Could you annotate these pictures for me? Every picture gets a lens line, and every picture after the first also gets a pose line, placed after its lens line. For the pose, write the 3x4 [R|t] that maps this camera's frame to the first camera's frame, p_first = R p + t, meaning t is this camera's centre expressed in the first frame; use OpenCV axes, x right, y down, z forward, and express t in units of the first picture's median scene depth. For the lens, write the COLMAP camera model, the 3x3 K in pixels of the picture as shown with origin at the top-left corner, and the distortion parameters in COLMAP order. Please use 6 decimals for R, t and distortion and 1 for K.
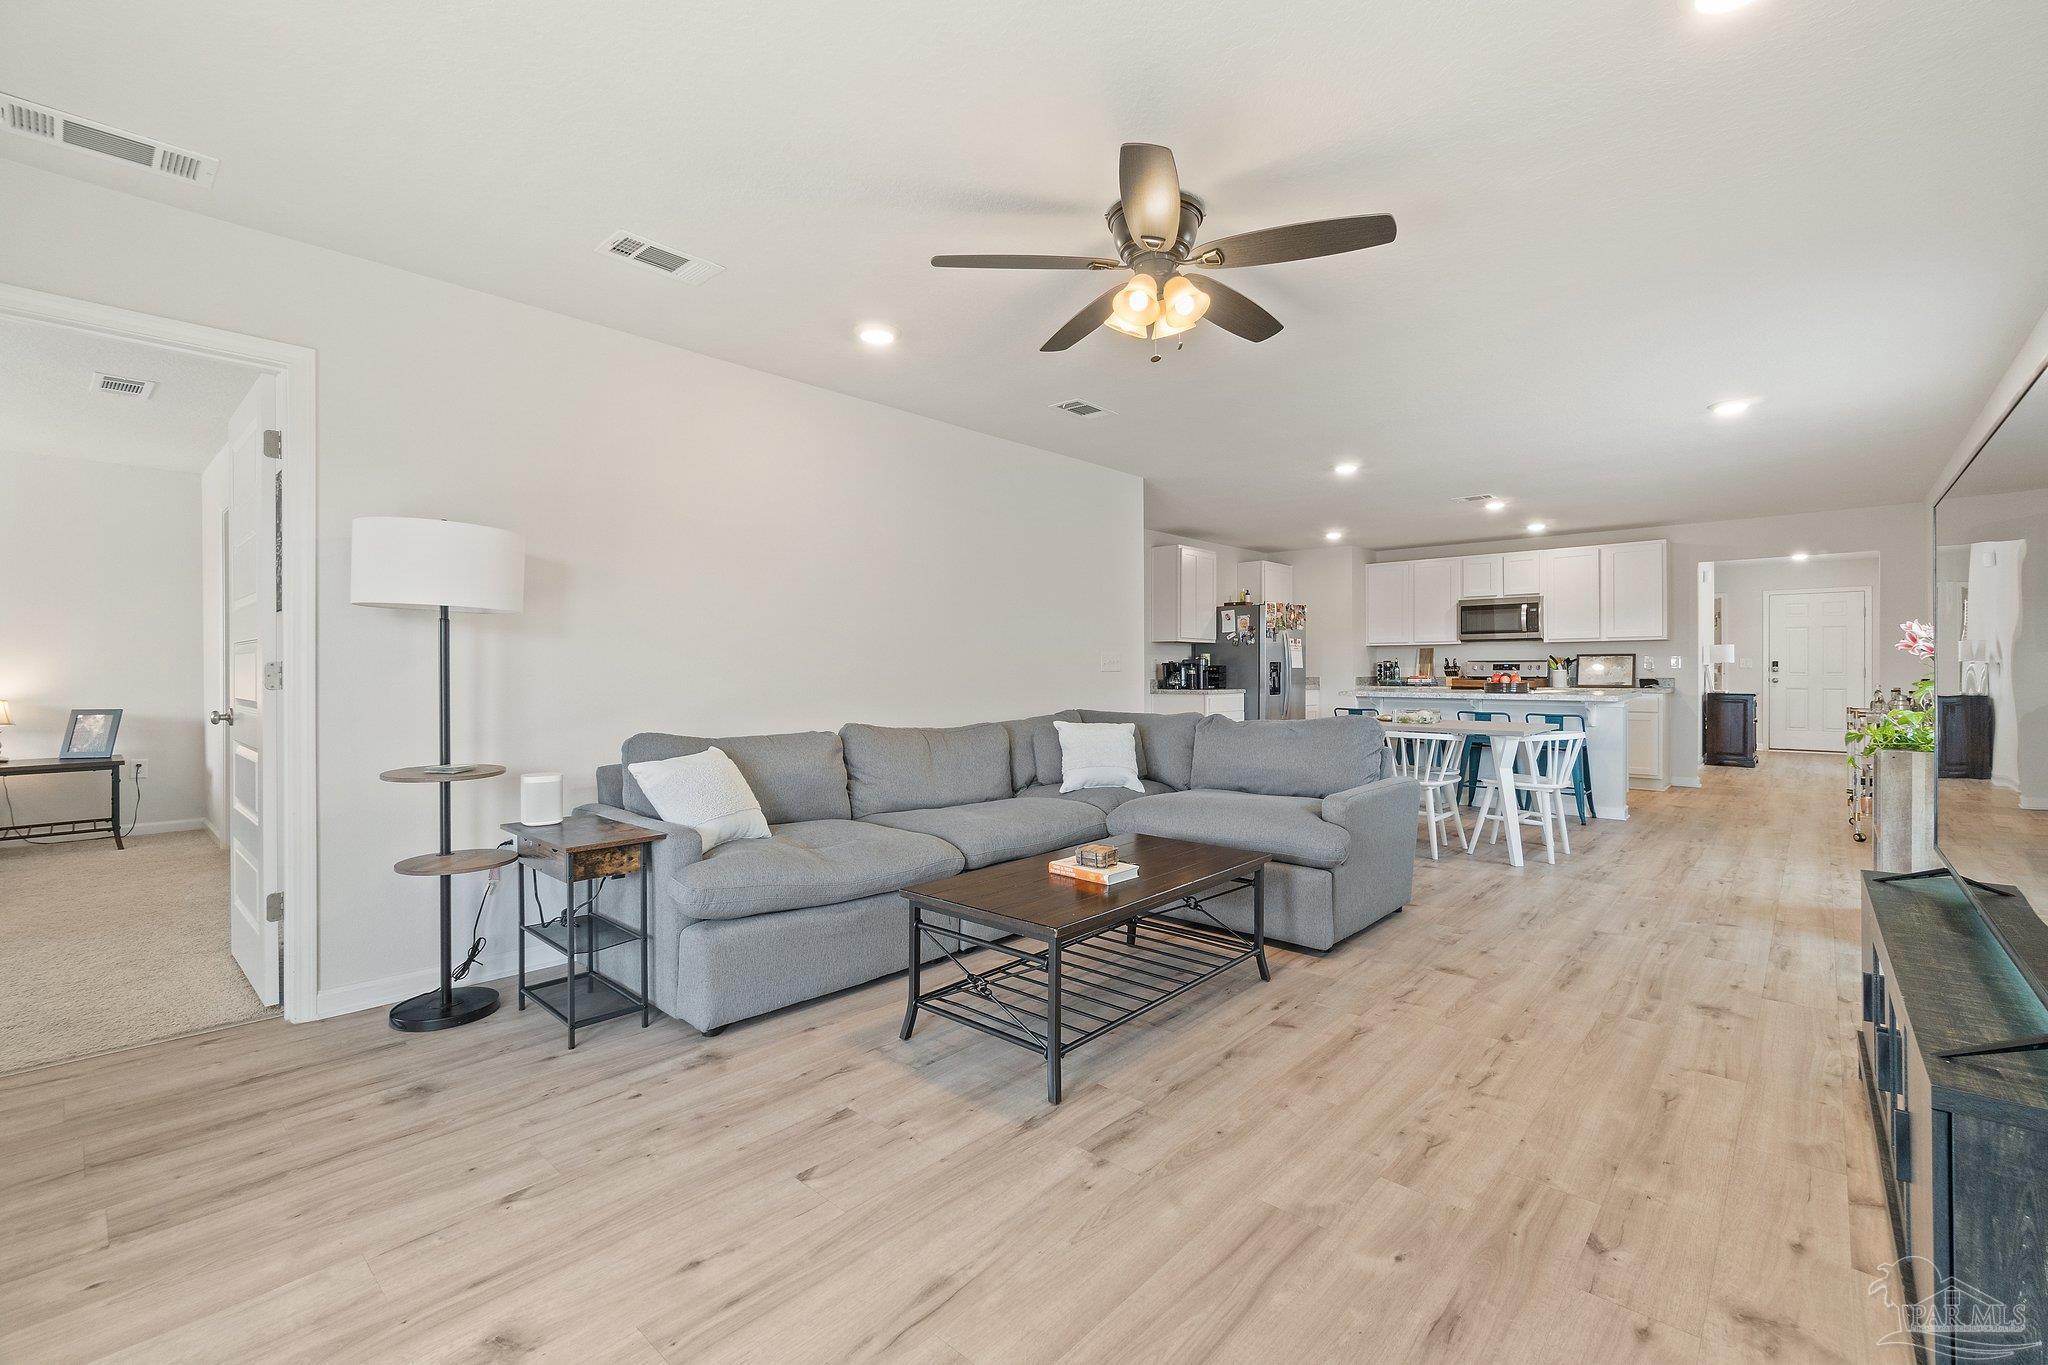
lens RADIAL K [[870.7, 0, 1024.0], [0, 870.7, 682.5], [0, 0, 1]] dist [0.000615, -0.000193]
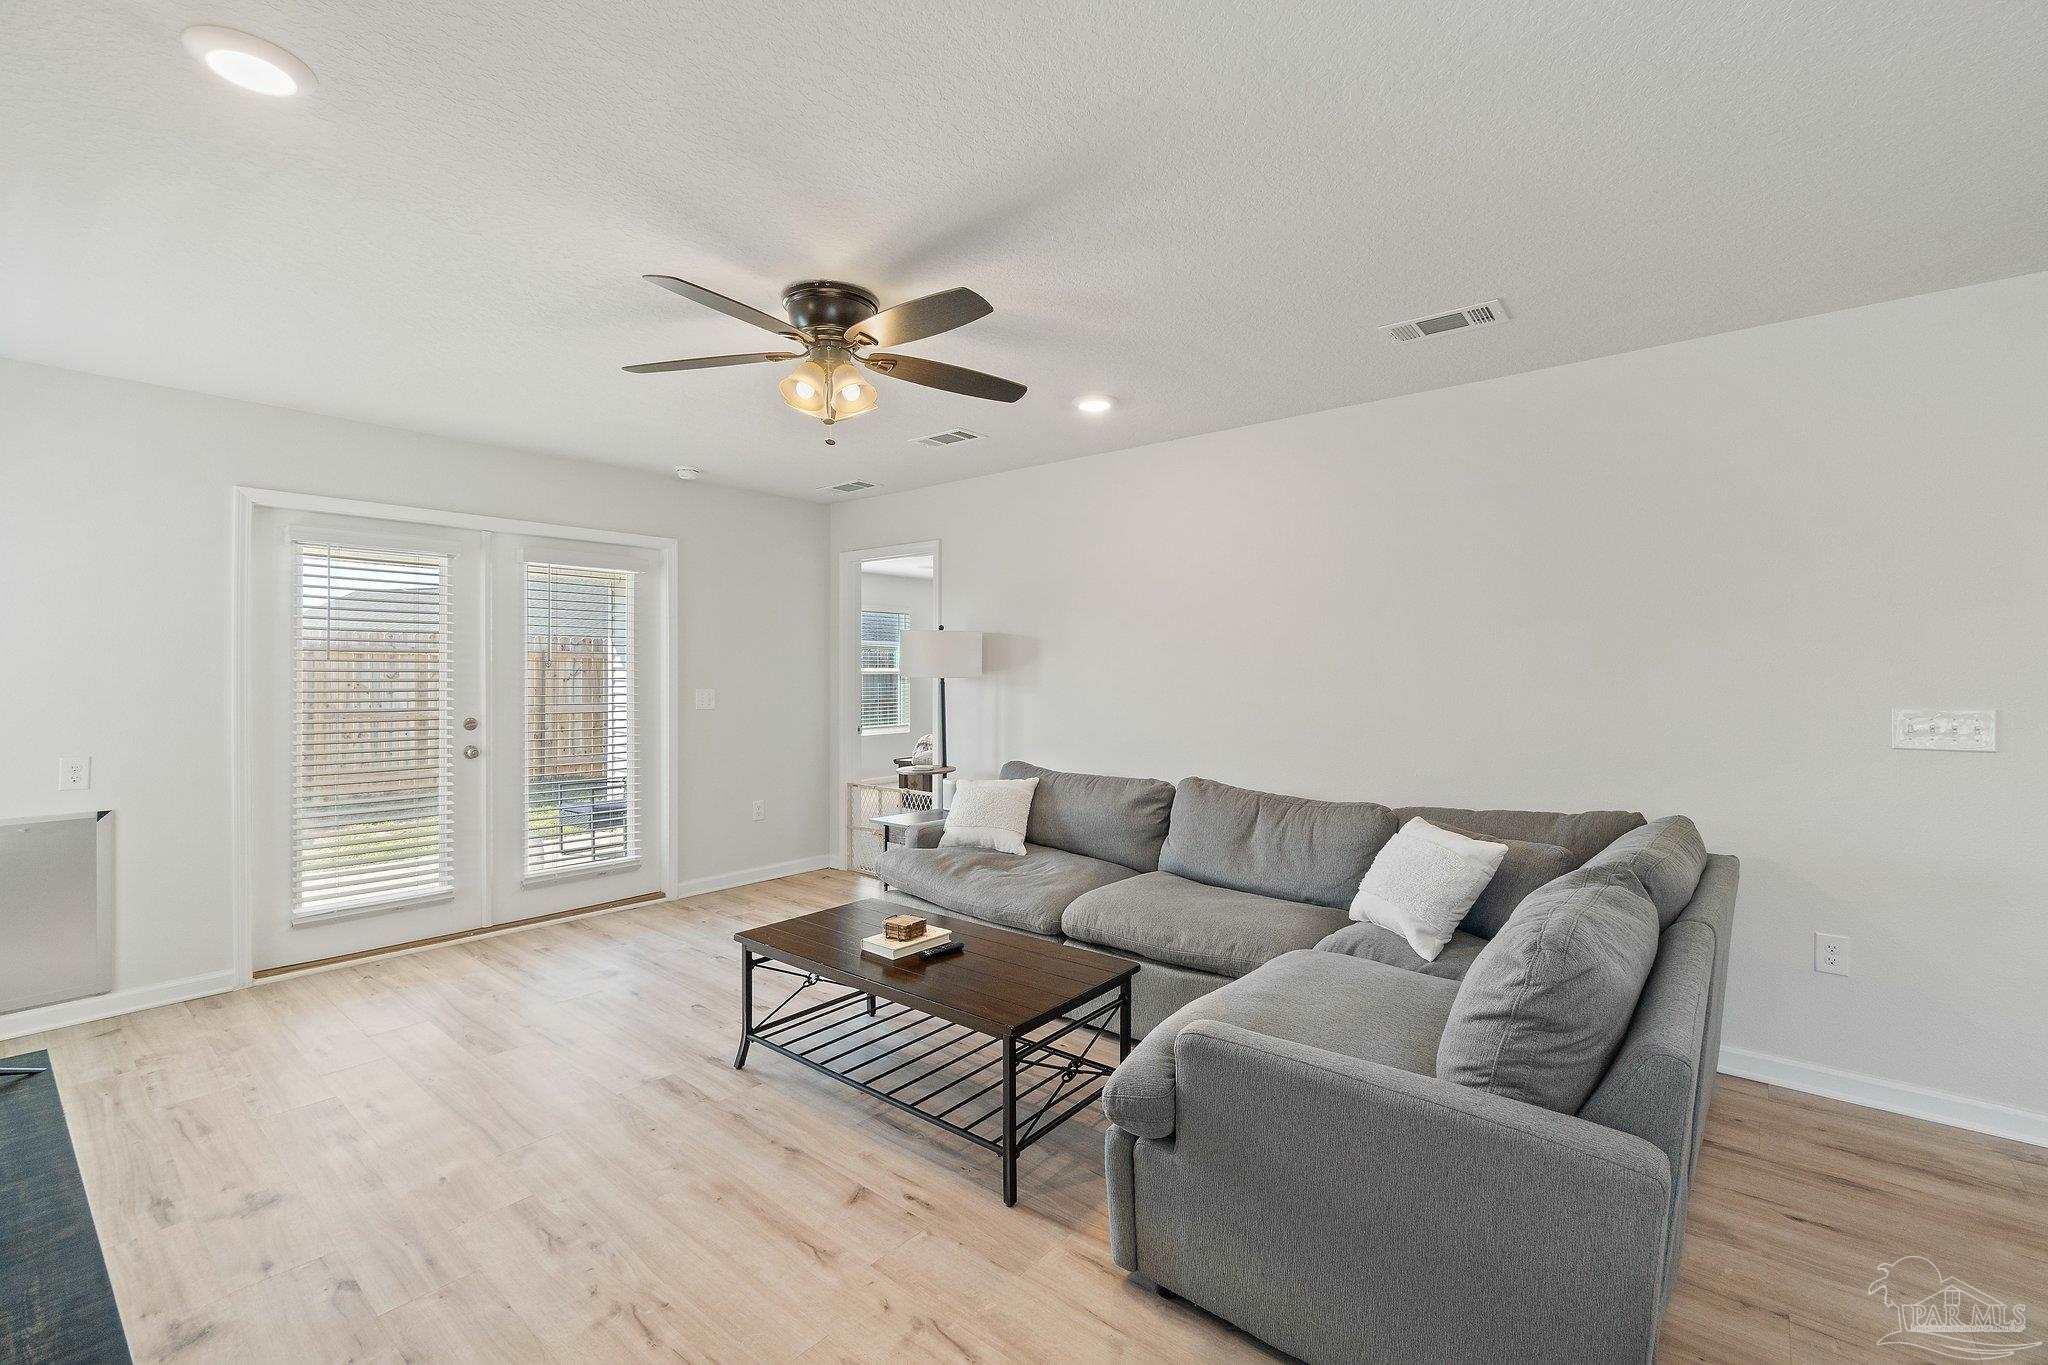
lens RADIAL K [[878.2, 0, 1028.6], [0, 878.2, 680.4], [0, 0, 1]] dist [-0.001721, 0.000189]
pose [[0.045980, 0.009936, -0.998893, 1.432909], [-0.015864, 0.999832, 0.009215, -0.125302], [0.998816, 0.015423, 0.046130, 1.427477]]
